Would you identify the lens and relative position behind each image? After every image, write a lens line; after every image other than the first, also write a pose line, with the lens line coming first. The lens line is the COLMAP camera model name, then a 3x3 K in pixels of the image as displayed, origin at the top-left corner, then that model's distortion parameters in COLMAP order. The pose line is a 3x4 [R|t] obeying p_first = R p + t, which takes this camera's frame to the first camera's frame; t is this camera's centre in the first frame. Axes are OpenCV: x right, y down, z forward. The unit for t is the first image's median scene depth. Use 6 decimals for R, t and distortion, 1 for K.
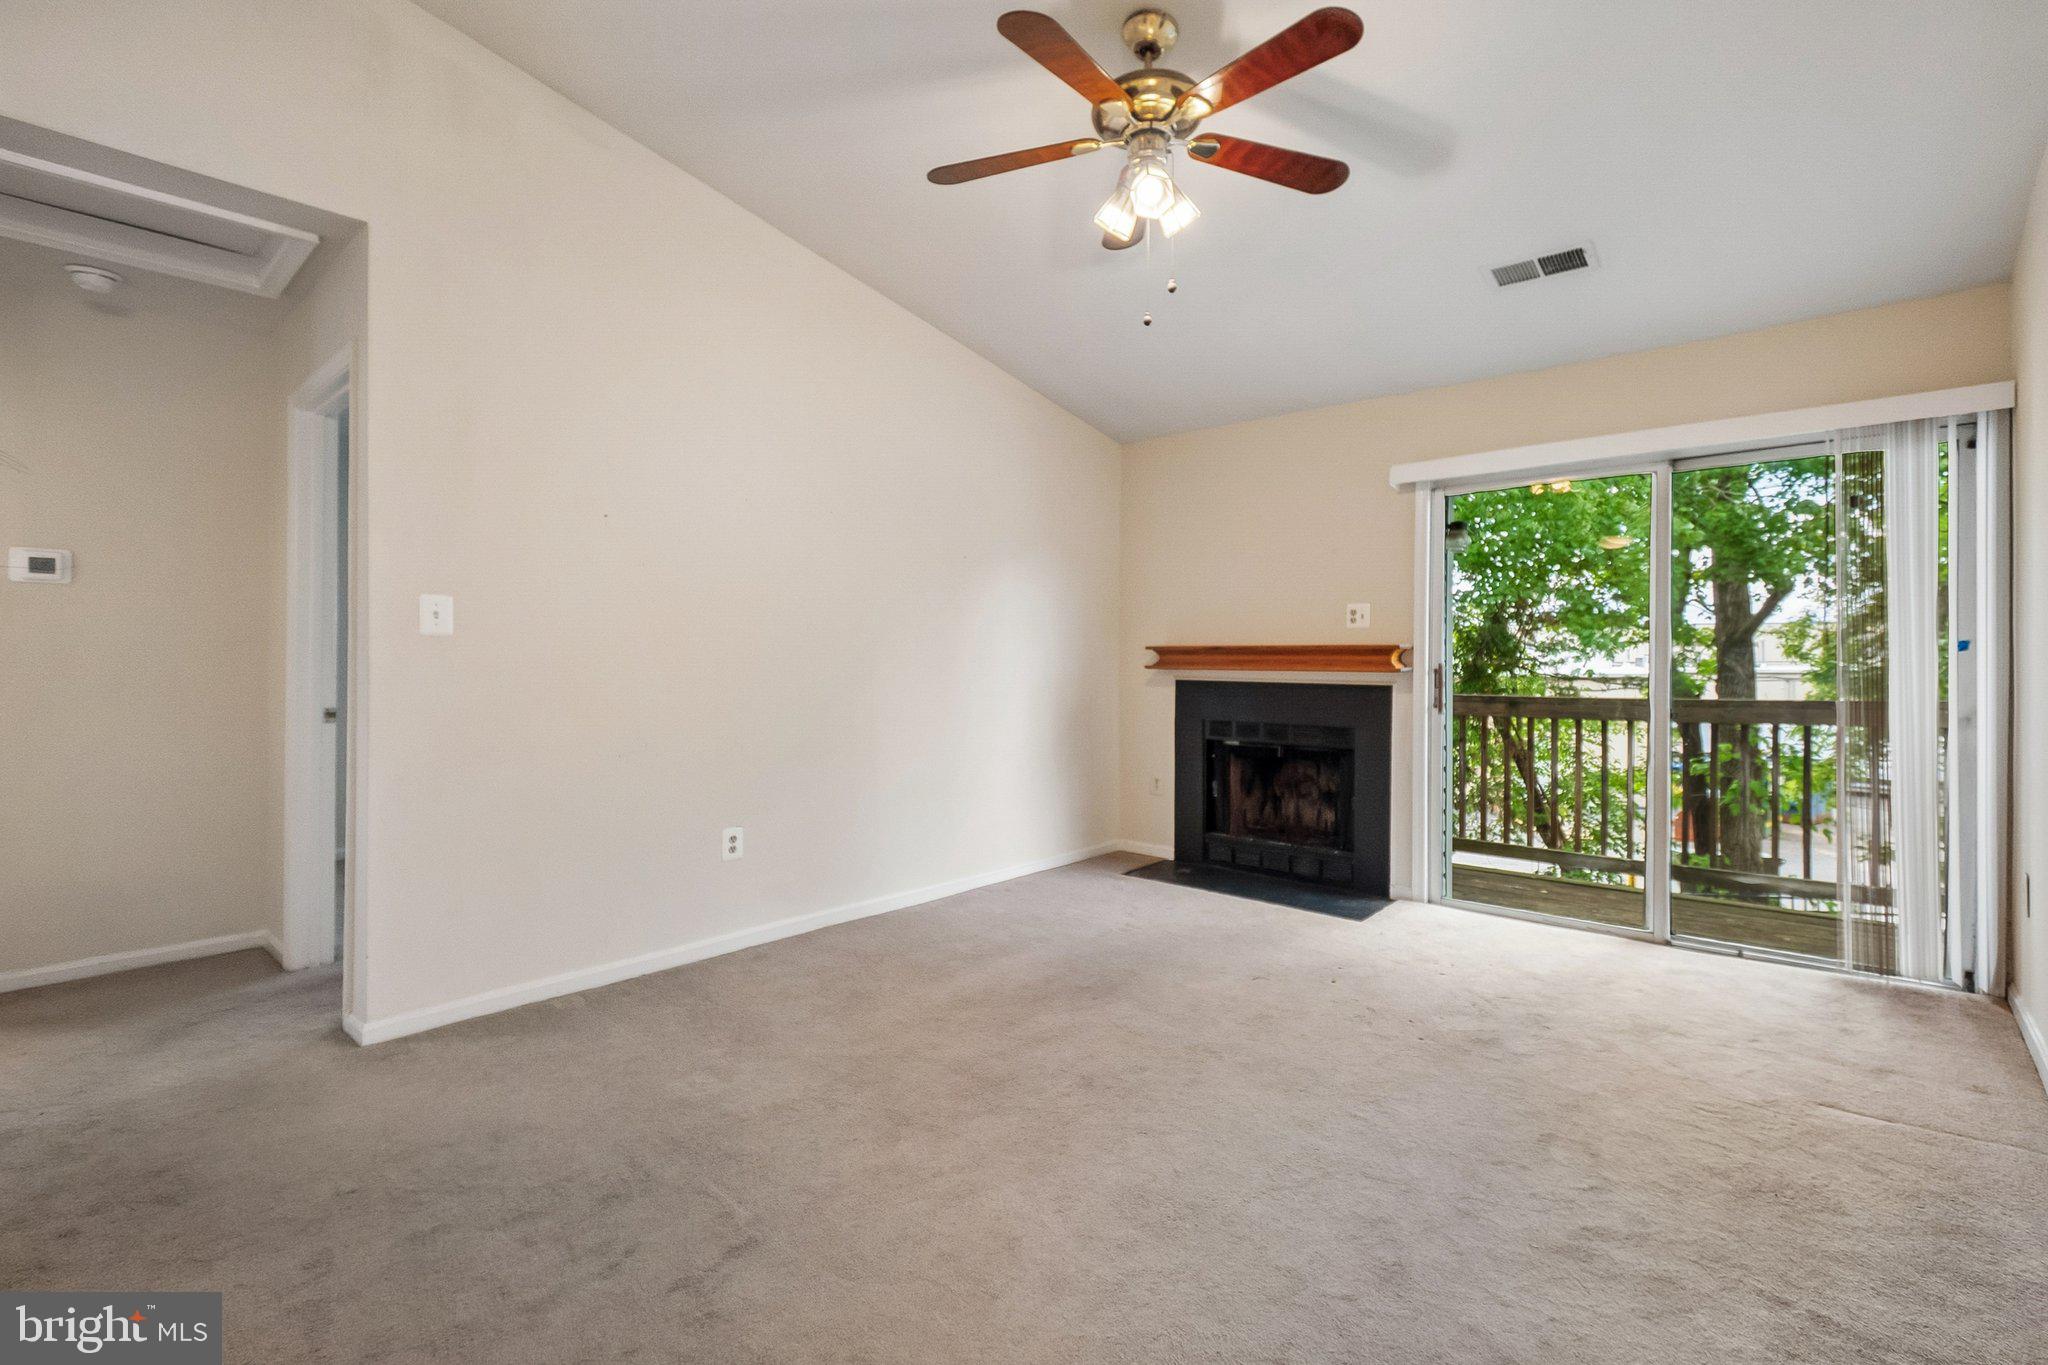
lens RADIAL K [[927.9, 0, 1034.9], [0, 927.9, 662.1], [0, 0, 1]] dist [0.004870, -0.001455]
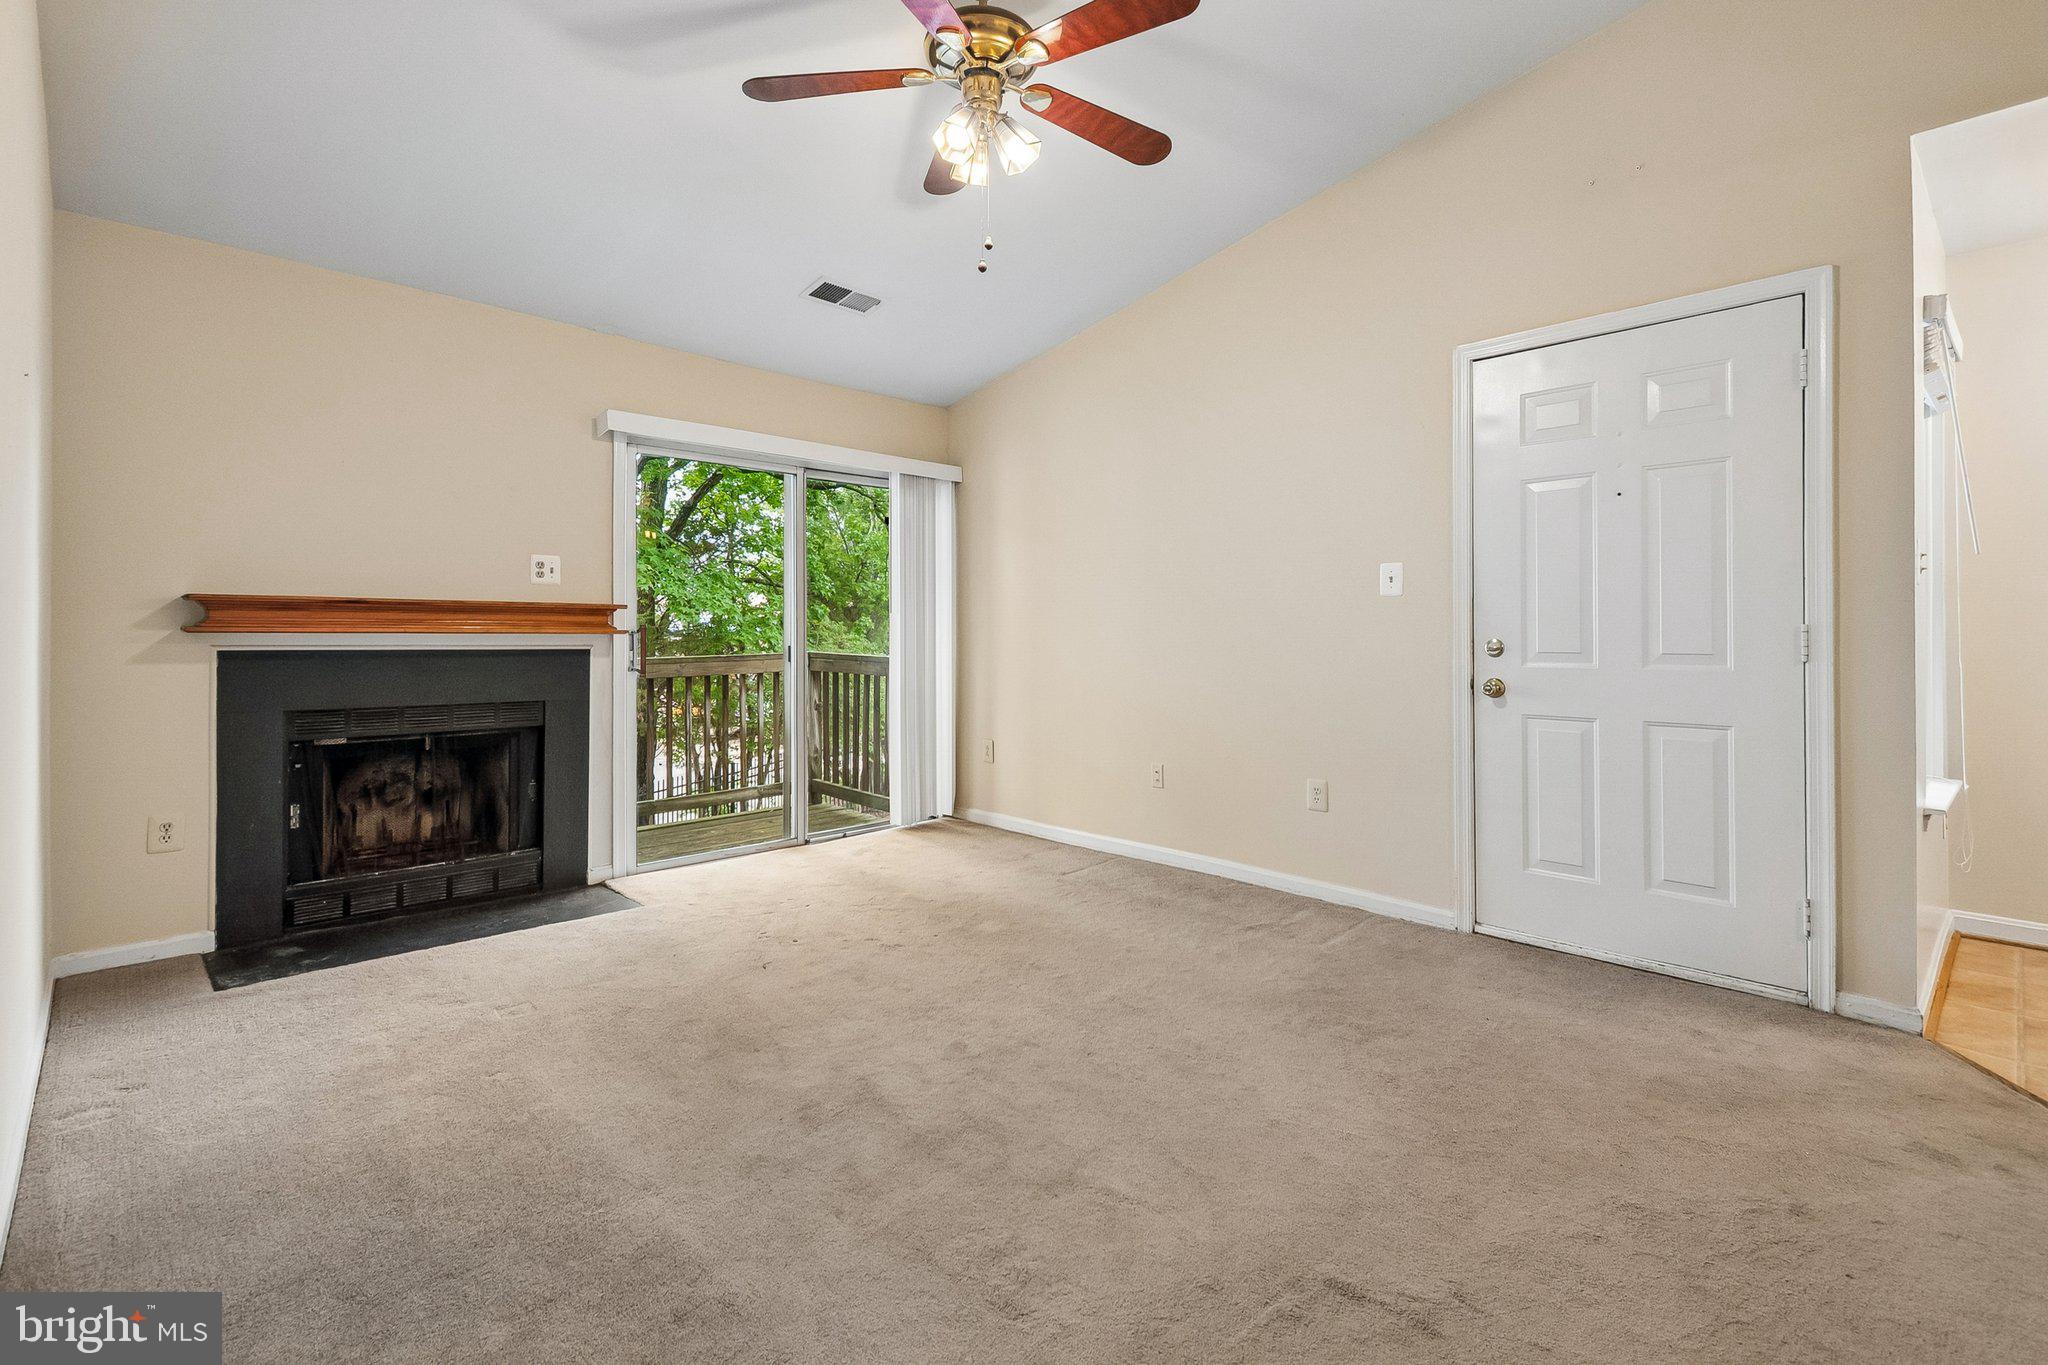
lens RADIAL K [[927.9, 0, 1056.1], [0, 927.9, 624.5], [0, 0, 1]] dist [0.004870, -0.001455]
pose [[0.053452, 0.004942, 0.998558, -0.479513], [-0.000182, 0.999988, -0.004940, 0.005294], [-0.998570, 0.000082, 0.053452, 0.481650]]
